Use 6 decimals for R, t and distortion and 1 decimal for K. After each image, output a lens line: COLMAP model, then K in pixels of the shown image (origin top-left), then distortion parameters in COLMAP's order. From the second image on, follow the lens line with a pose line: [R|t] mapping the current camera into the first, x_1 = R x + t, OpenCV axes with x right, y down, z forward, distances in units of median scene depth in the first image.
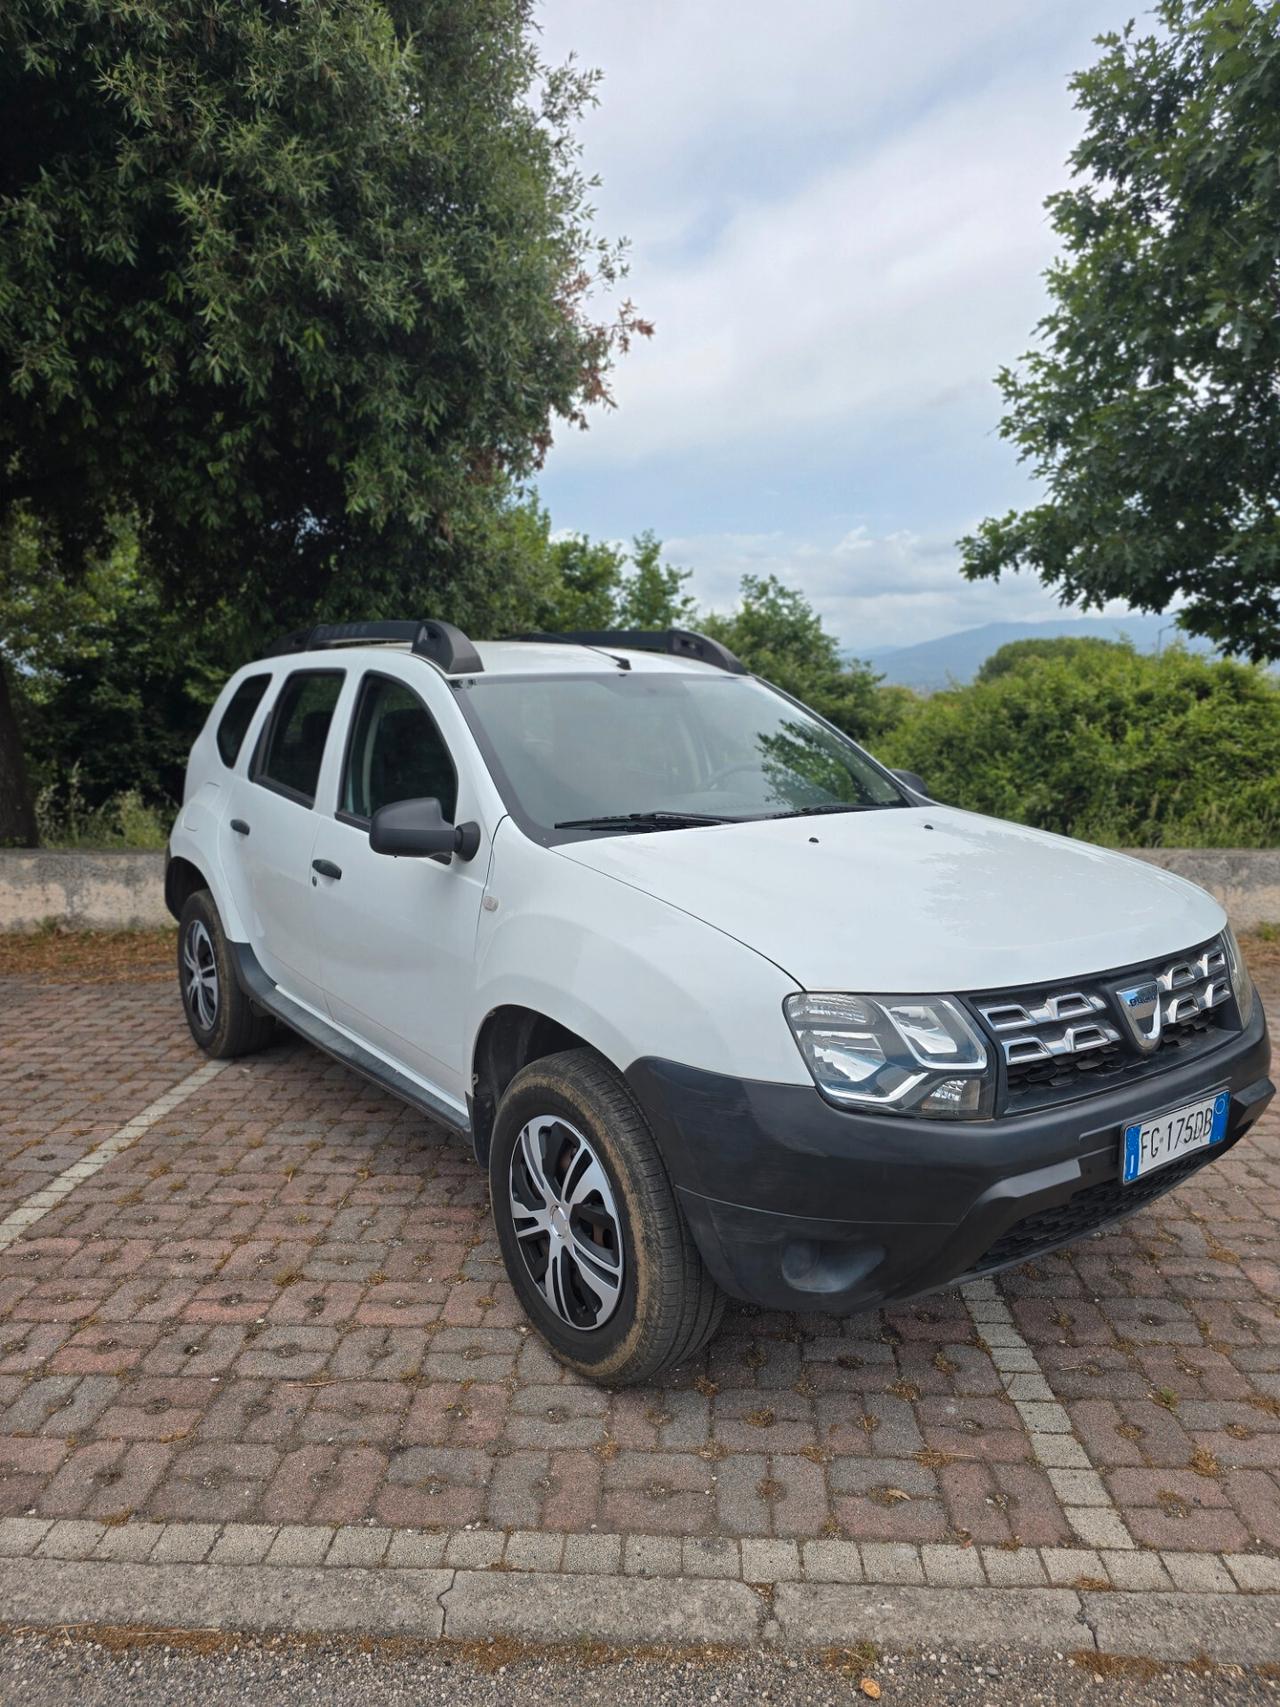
lens RADIAL K [[1143.1, 0, 640.4], [0, 1143.1, 885.4], [0, 0, 1]] dist [0.061914, -0.054478]
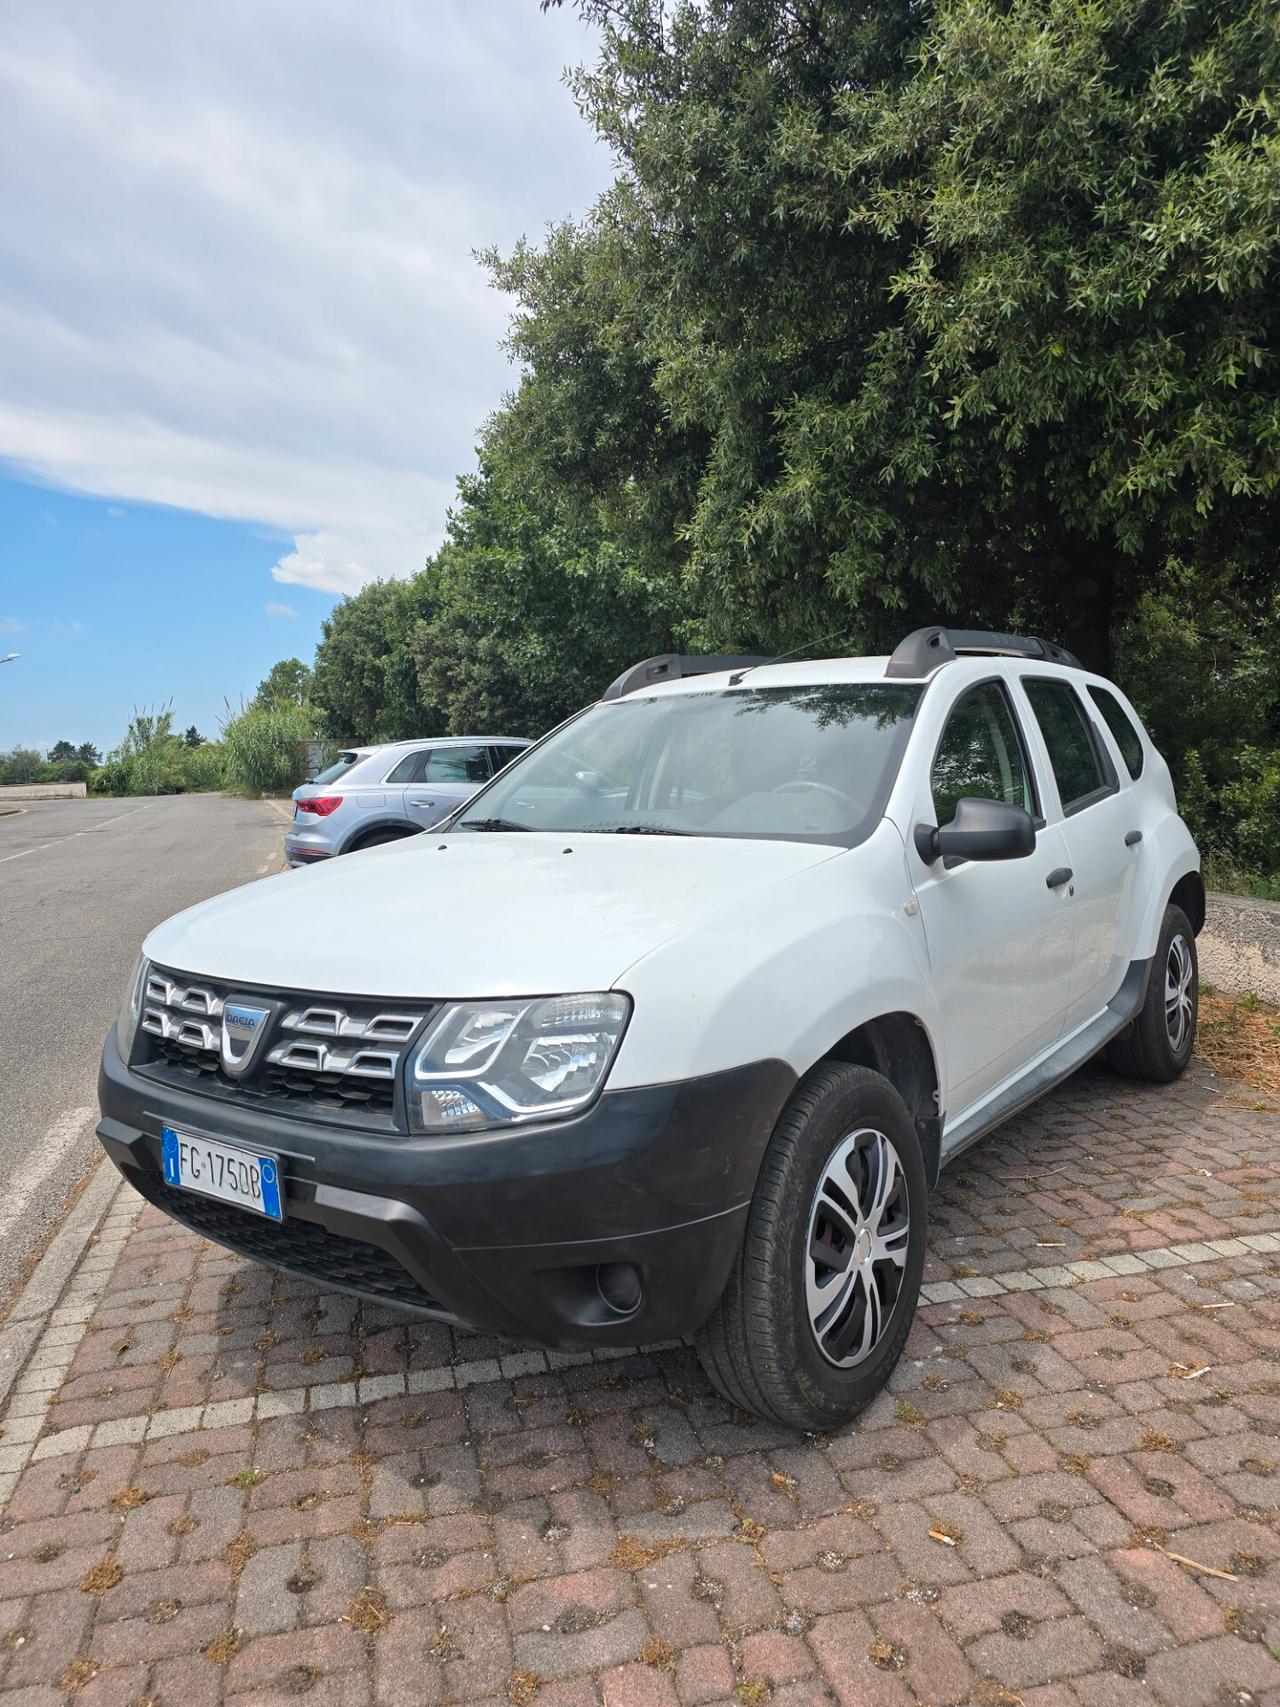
lens RADIAL K [[1145.0, 0, 634.8], [0, 1145.0, 869.4], [0, 0, 1]] dist [0.063876, -0.055270]
pose [[0.286586, 0.085073, -0.954270, 0.997399], [-0.129345, 0.990366, 0.049446, -0.076363], [0.949283, 0.109260, 0.294829, 0.716115]]
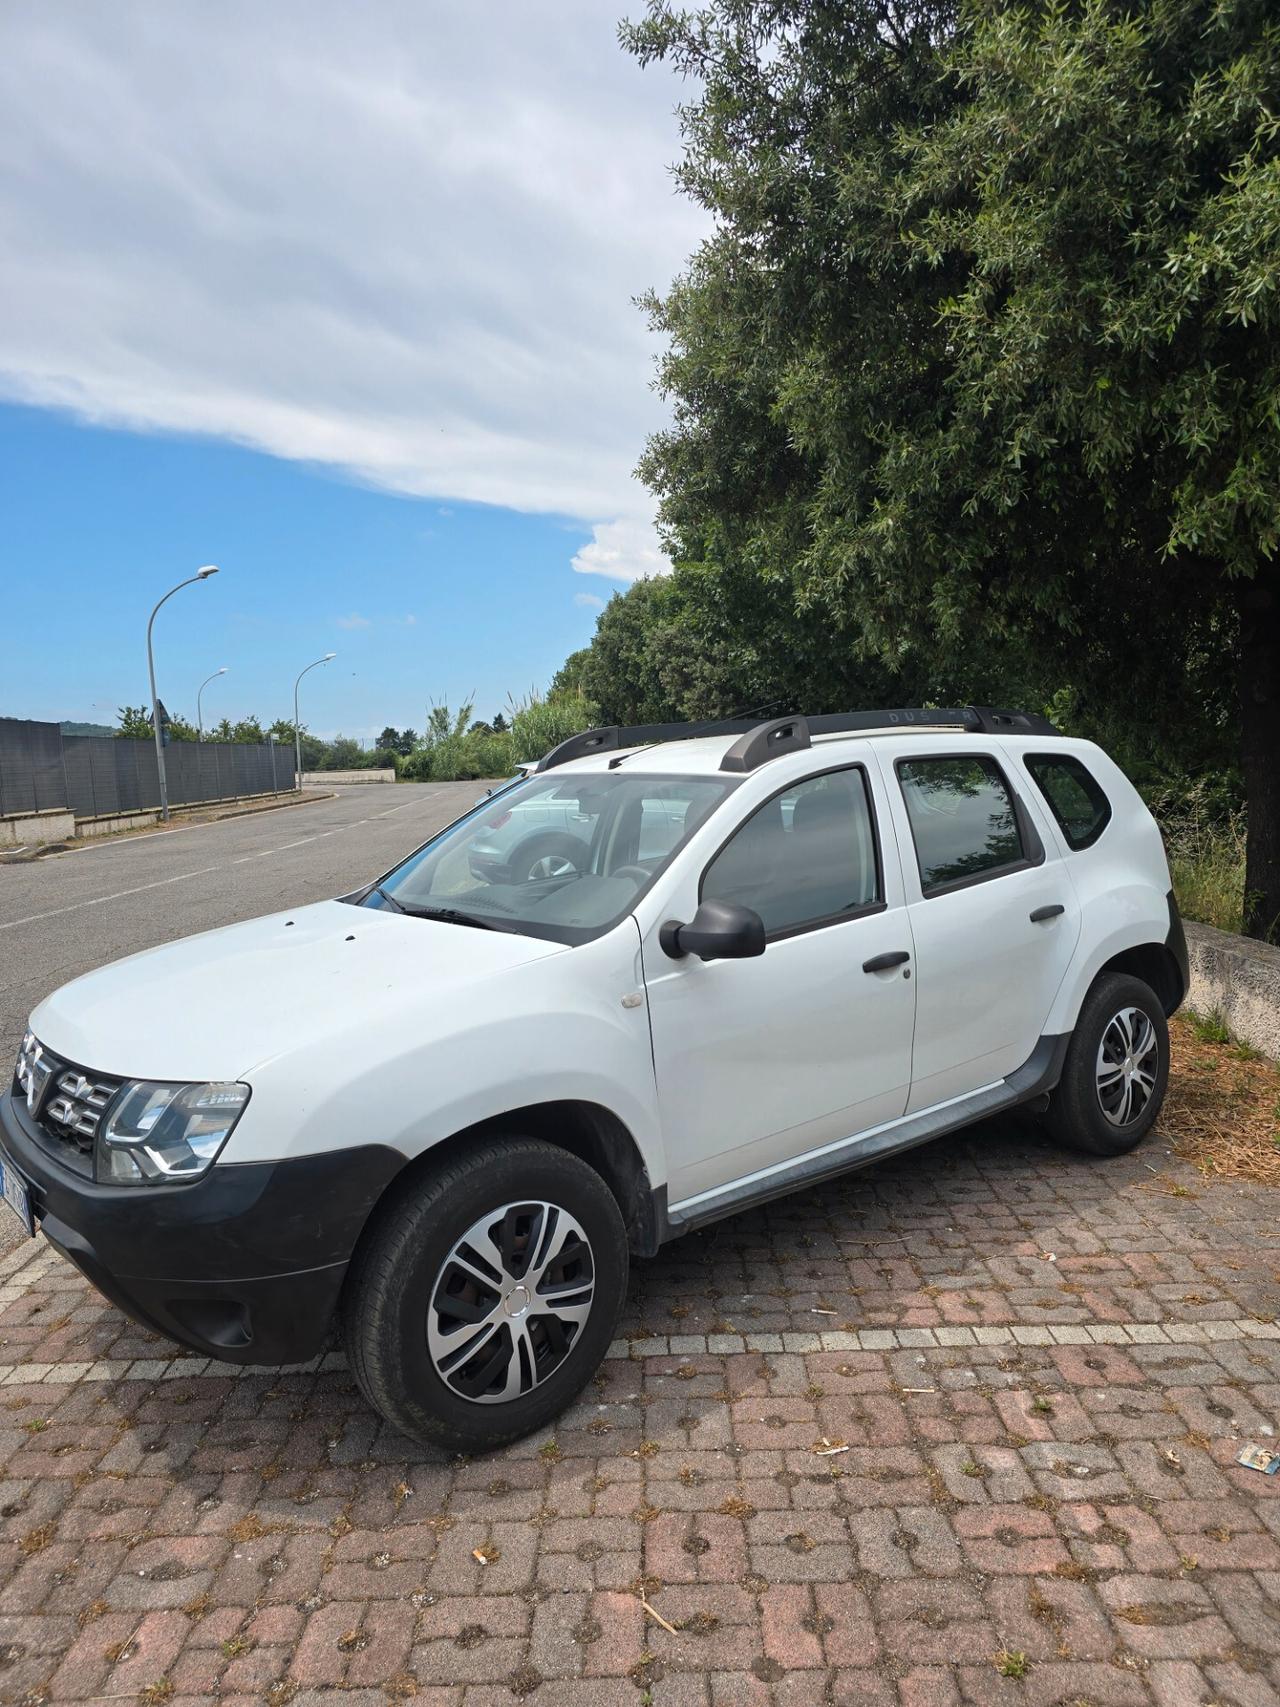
lens RADIAL K [[1143.1, 0, 640.4], [0, 1143.1, 885.4], [0, 0, 1]] dist [0.061914, -0.054478]
pose [[0.047143, 0.116660, -0.992052, 1.159274], [-0.137445, 0.984468, 0.109236, -0.220329], [0.989387, 0.131203, 0.062445, 1.073659]]
